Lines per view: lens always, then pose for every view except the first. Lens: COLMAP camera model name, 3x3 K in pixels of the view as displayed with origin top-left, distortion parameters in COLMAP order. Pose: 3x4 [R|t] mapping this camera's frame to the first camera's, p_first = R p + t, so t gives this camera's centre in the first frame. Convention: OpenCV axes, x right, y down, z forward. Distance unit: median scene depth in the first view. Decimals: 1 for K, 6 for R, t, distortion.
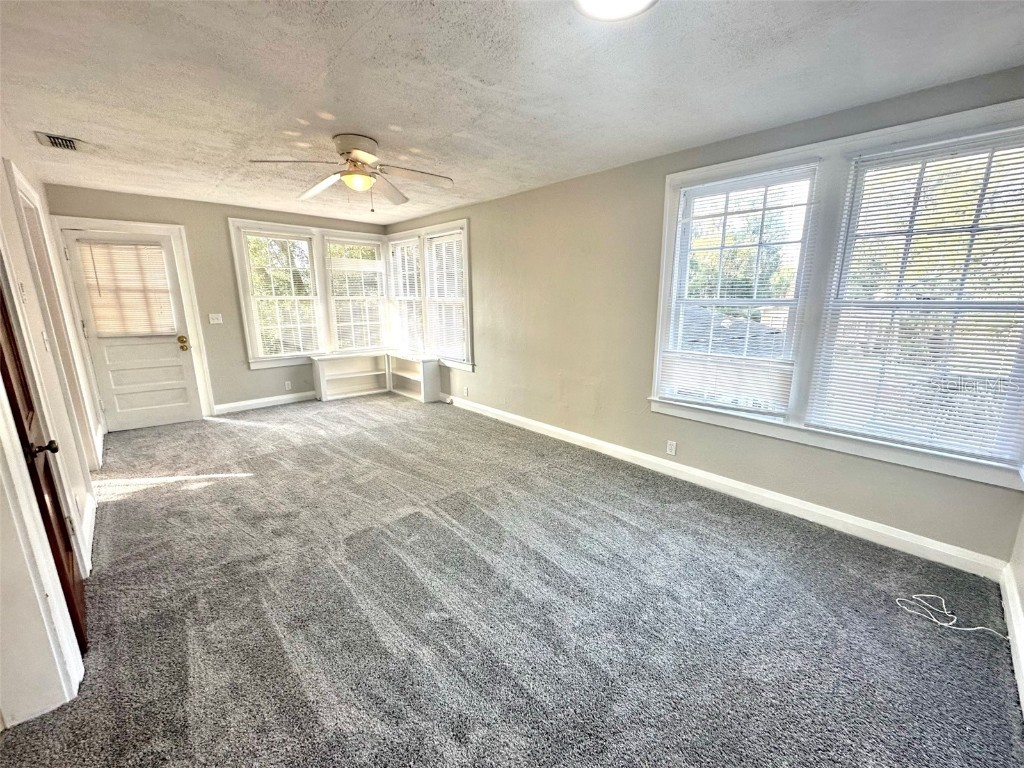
lens RADIAL K [[406.6, 0, 514.0], [0, 406.6, 386.5], [0, 0, 1]] dist [0.027388, 0.000049]
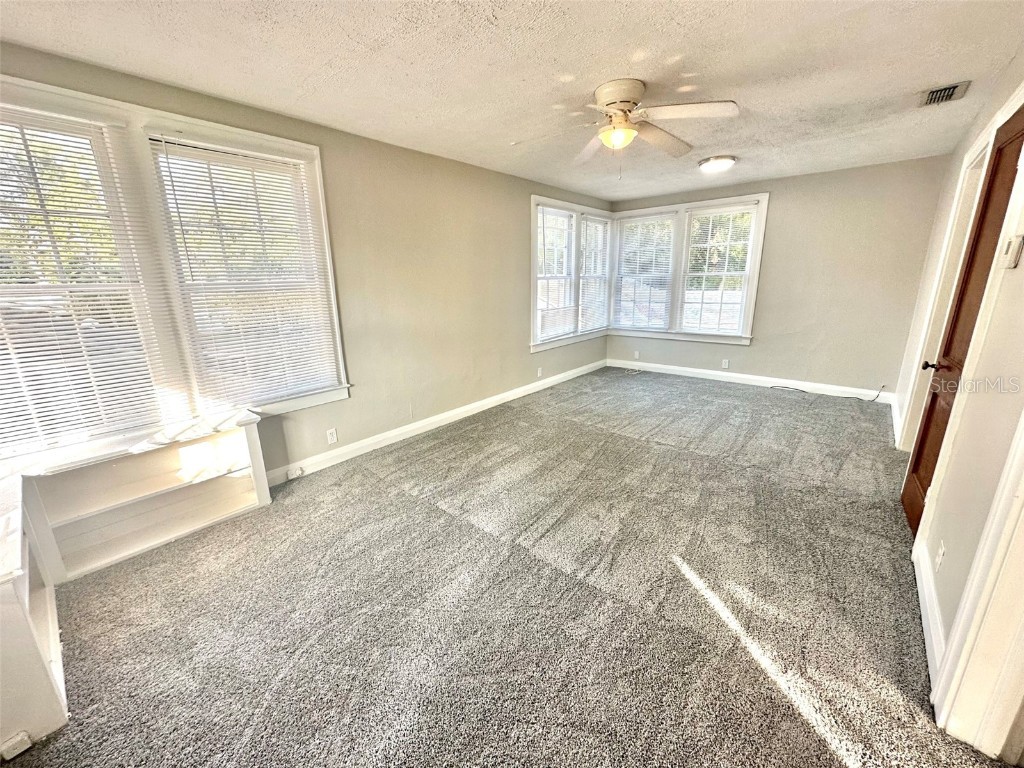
lens RADIAL K [[406.6, 0, 514.0], [0, 406.6, 386.5], [0, 0, 1]] dist [0.027388, 0.000049]
pose [[-0.106802, -0.245467, 0.963504, -1.119046], [0.239572, 0.934142, 0.264543, -0.235042], [-0.964986, 0.259082, -0.040961, 1.161900]]
